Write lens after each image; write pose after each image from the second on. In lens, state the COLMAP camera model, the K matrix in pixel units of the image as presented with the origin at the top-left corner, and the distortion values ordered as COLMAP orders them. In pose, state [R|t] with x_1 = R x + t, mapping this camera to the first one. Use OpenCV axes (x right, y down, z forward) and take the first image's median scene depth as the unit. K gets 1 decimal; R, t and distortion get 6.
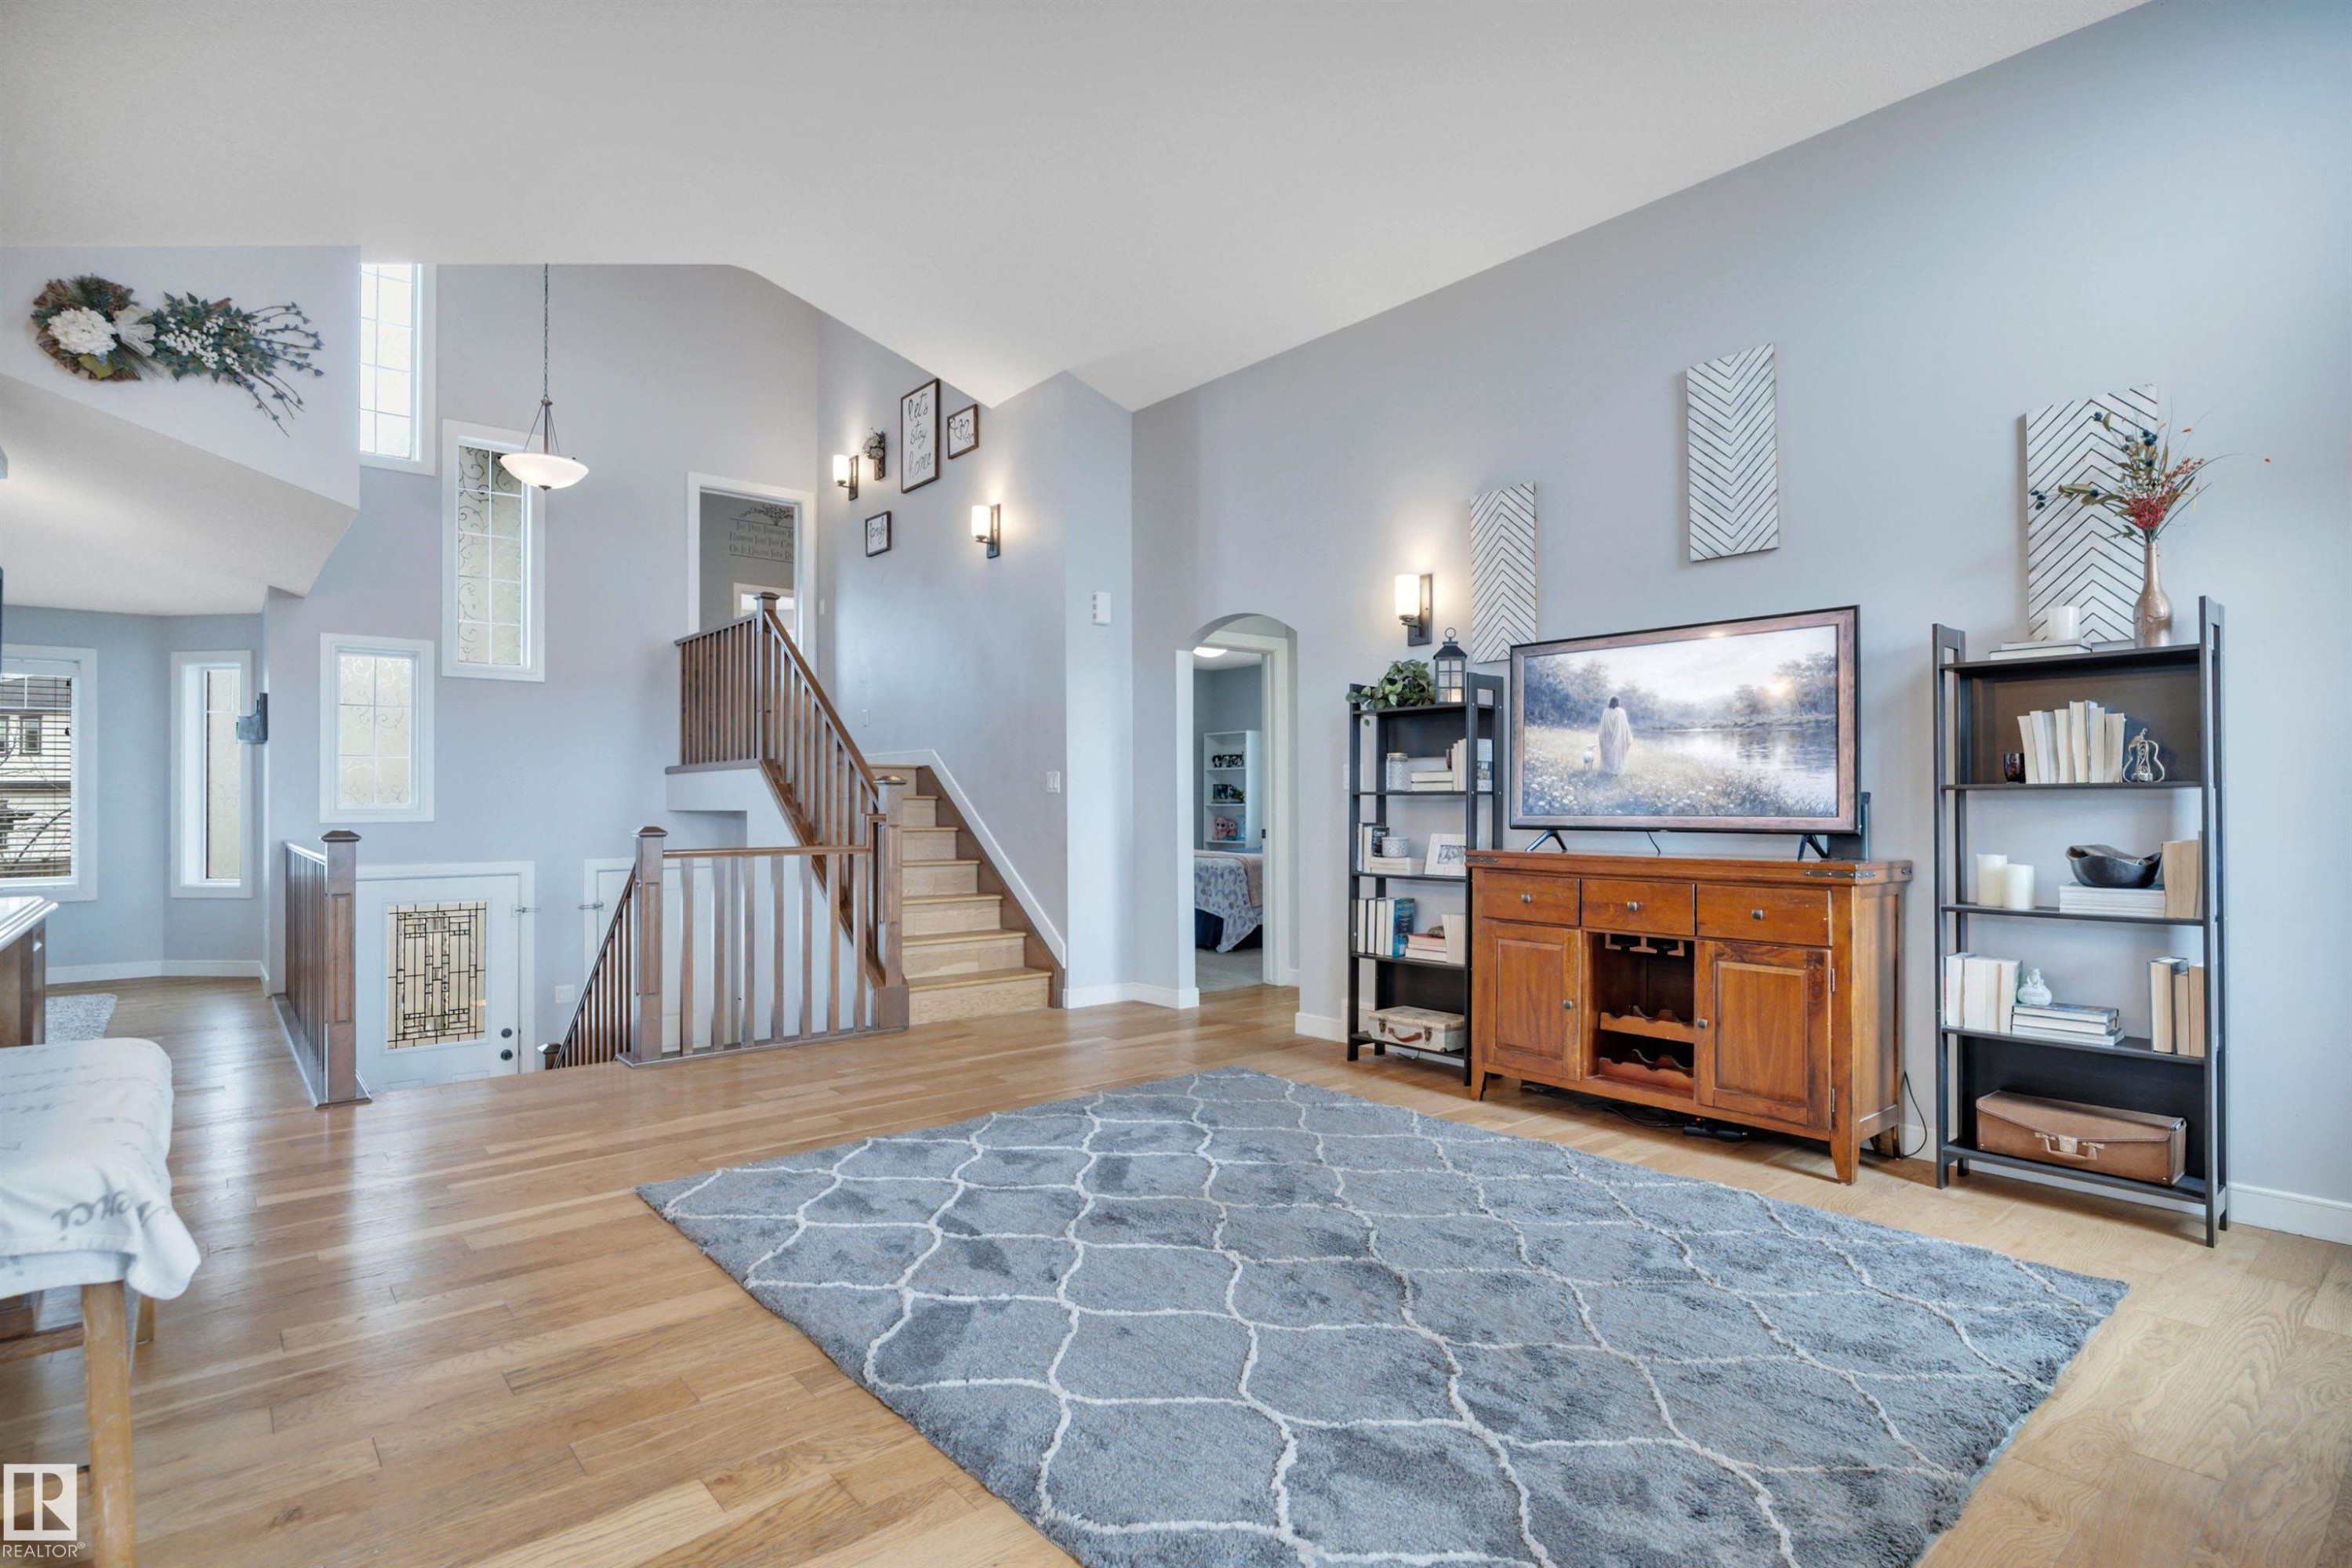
lens RADIAL K [[1187.2, 0, 1173.7], [0, 1187.2, 794.4], [0, 0, 1]] dist [0.000400, -0.000001]
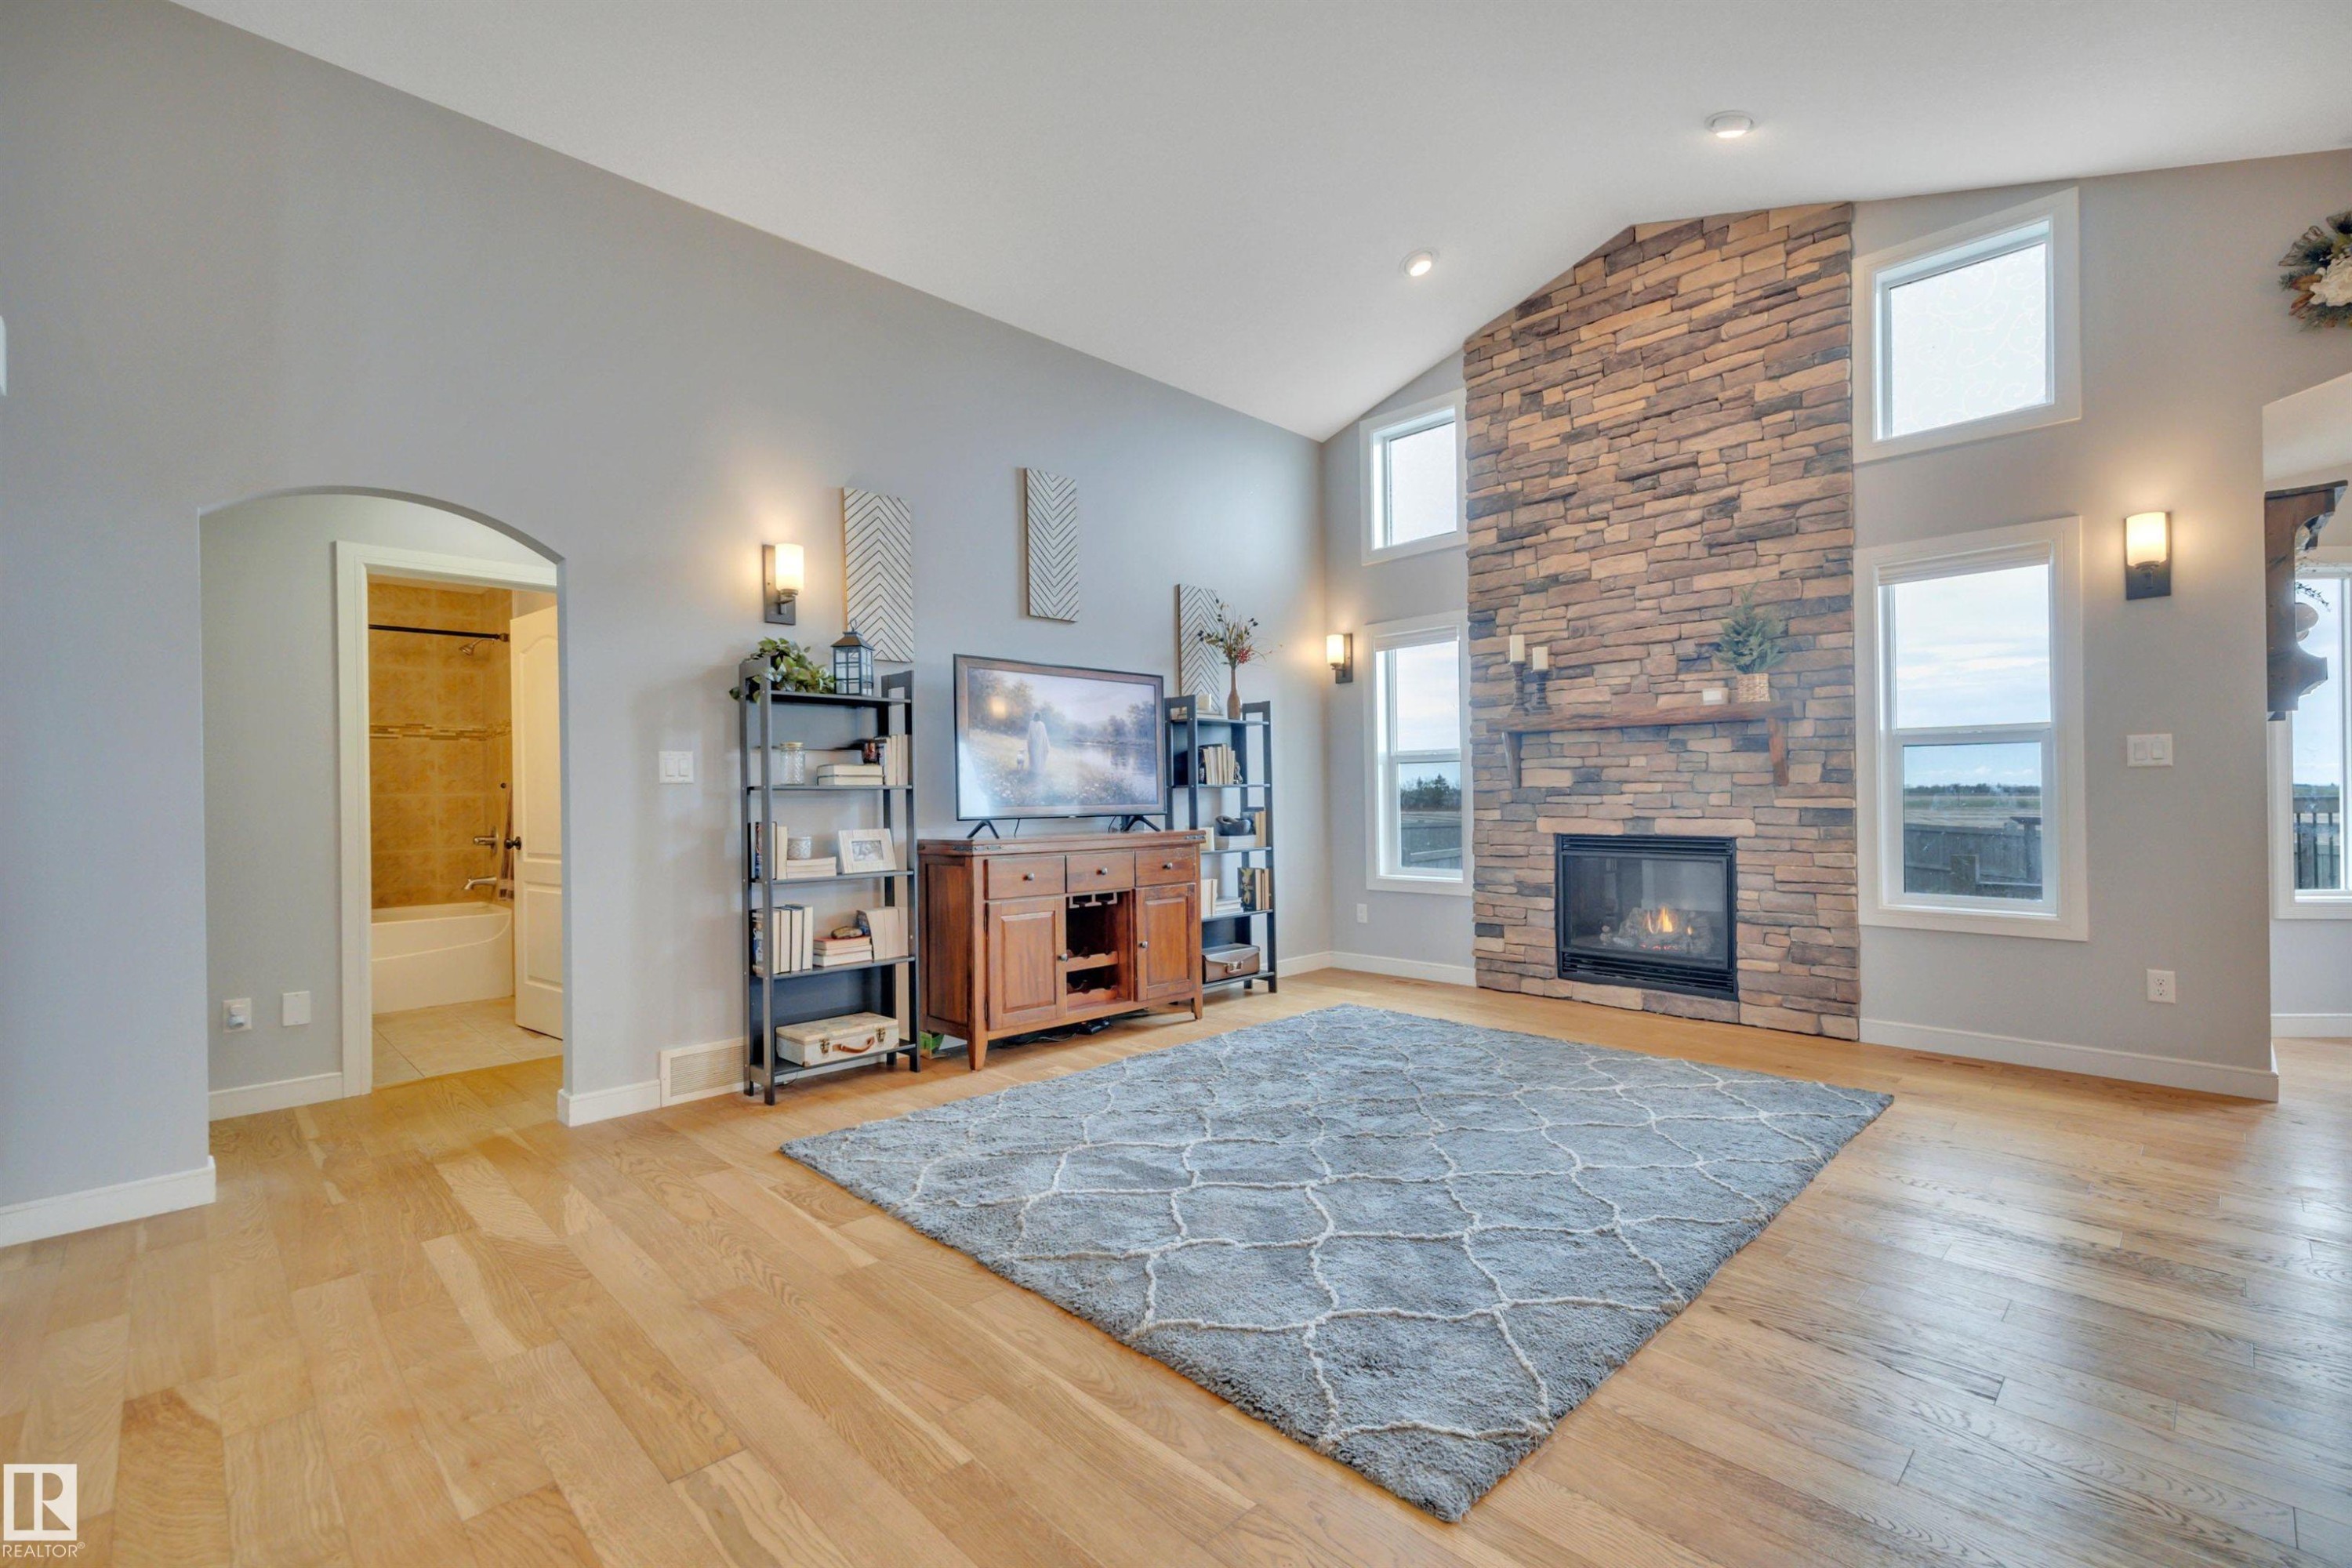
lens RADIAL K [[1032.0, 0, 1182.0], [0, 1032.0, 788.7], [0, 0, 1]] dist [-0.000063, 0.000381]
pose [[-0.085699, 0.005657, 0.996305, -0.750280], [0.002920, 0.999981, -0.005427, 0.005463], [-0.996317, 0.002444, -0.085714, 0.952821]]
